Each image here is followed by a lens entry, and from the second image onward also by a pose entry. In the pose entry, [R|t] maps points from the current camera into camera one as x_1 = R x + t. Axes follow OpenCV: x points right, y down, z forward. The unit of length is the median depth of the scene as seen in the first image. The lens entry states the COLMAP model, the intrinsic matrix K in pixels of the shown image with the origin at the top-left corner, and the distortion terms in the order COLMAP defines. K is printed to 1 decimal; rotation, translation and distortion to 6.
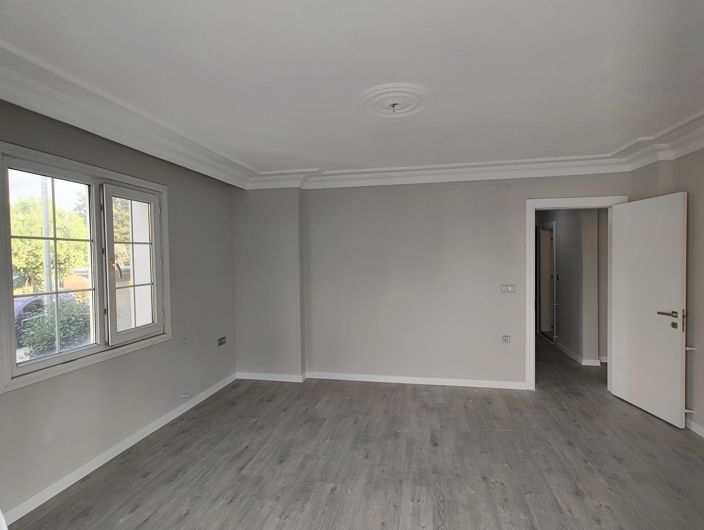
lens RADIAL K [[364.2, 0, 352.0], [0, 364.2, 265.0], [0, 0, 1]] dist [0.003507, 0.000269]
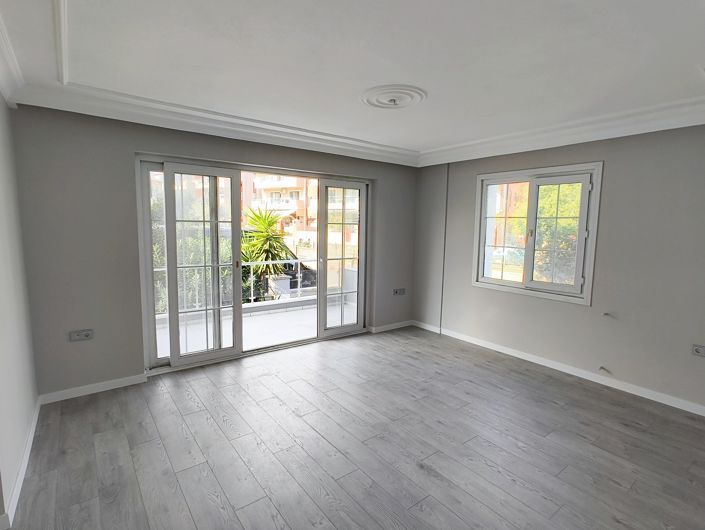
lens RADIAL K [[364.7, 0, 352.5], [0, 364.7, 265.0], [0, 0, 1]] dist [0.003507, 0.000269]
pose [[-0.659037, 0.084605, -0.747337, 0.973471], [-0.028080, 0.990192, 0.136861, -0.056485], [0.751586, 0.111182, -0.650198, 1.482749]]
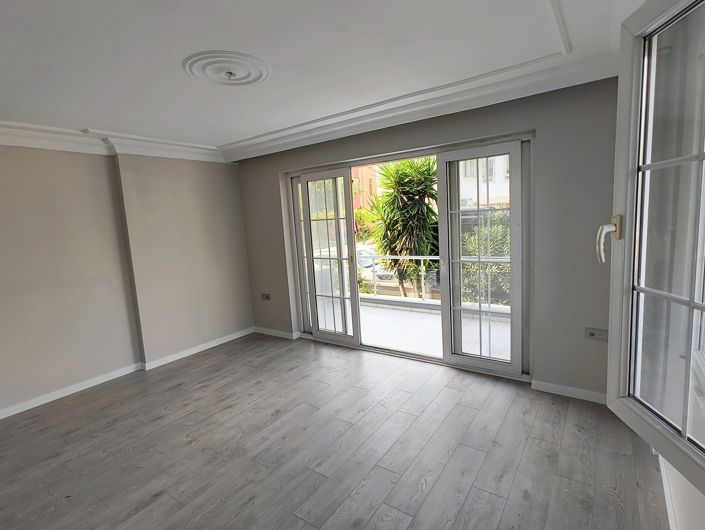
lens RADIAL K [[364.7, 0, 352.5], [0, 364.7, 265.0], [0, 0, 1]] dist [0.003507, 0.000269]
pose [[-0.913619, 0.014509, 0.406313, -0.479379], [0.082435, 0.985216, 0.150178, -0.048920], [-0.398127, 0.170700, -0.901308, 1.560408]]
